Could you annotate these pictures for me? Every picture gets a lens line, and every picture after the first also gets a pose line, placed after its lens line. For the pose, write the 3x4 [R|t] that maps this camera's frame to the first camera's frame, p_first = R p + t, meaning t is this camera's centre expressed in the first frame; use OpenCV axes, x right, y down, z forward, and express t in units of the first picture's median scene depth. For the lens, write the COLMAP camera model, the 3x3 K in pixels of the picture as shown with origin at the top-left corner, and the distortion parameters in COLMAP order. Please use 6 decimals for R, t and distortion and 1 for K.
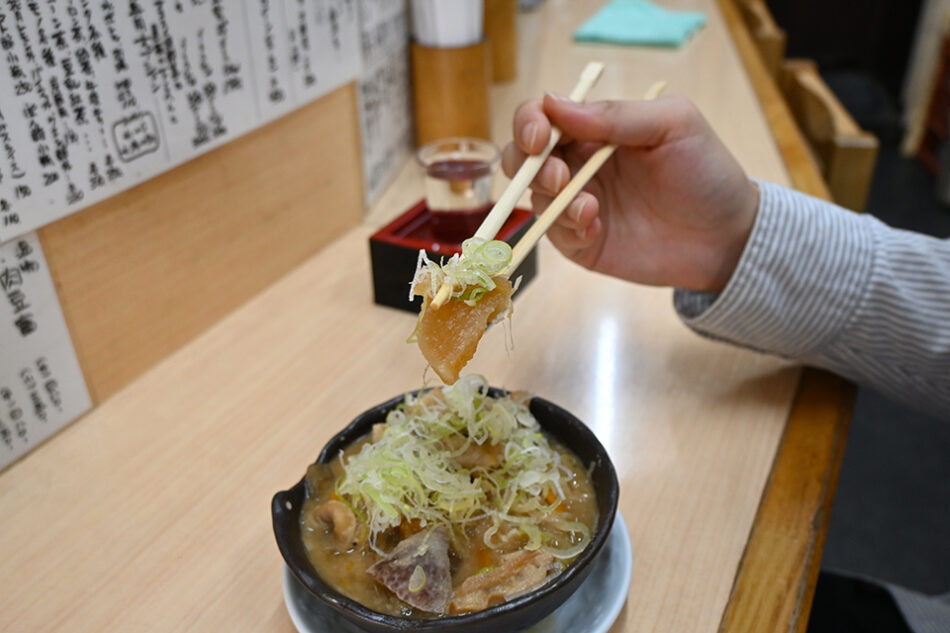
lens RADIAL K [[846.0, 0, 475.0], [0, 846.0, 316.5], [0, 0, 1]] dist [-0.004399, -0.003416]
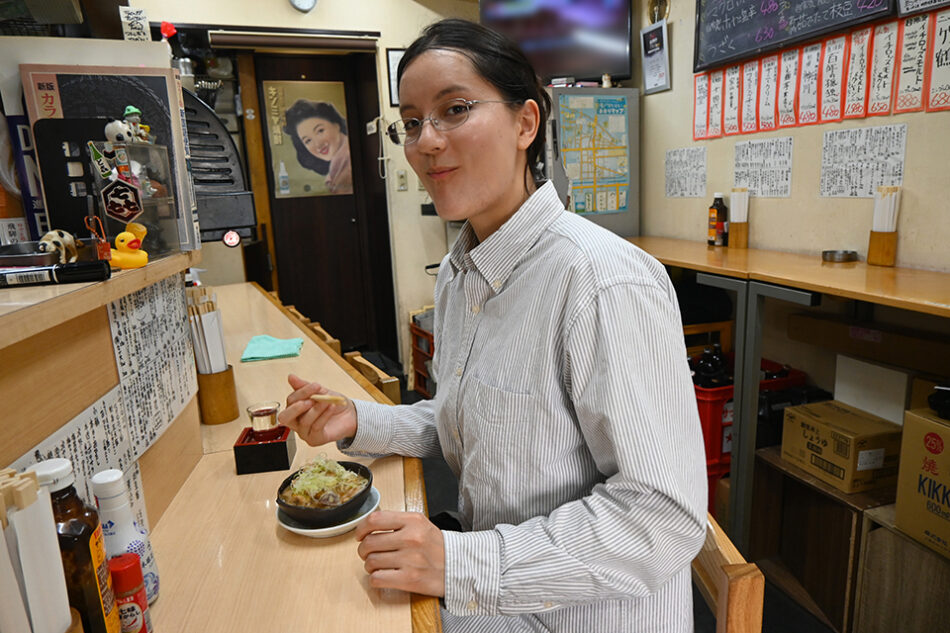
lens RADIAL K [[644.3, 0, 475.0], [0, 644.3, 316.5], [0, 0, 1]] dist [-0.004781, 0.000948]
pose [[0.821396, -0.137913, 0.553433, -0.643666], [0.323536, 0.911771, -0.252978, 0.320829], [-0.469715, 0.386851, 0.793545, -1.190711]]
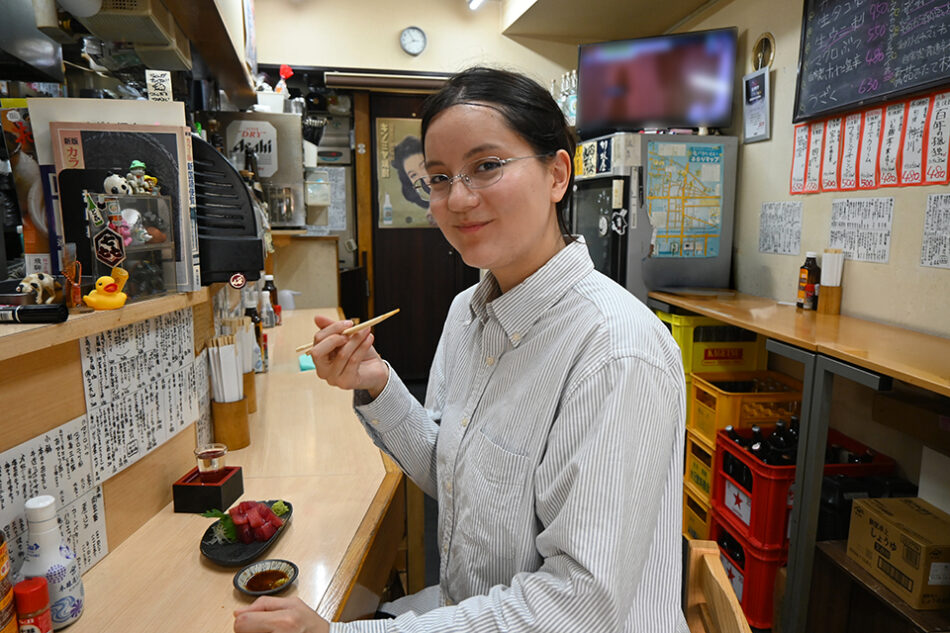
lens RADIAL K [[644.3, 0, 475.0], [0, 644.3, 316.5], [0, 0, 1]] dist [-0.004781, 0.000948]
pose [[0.917049, -0.042540, 0.396499, -0.175906], [0.191366, 0.919270, -0.343979, 0.345862], [-0.349857, 0.391322, 0.851157, -1.423706]]
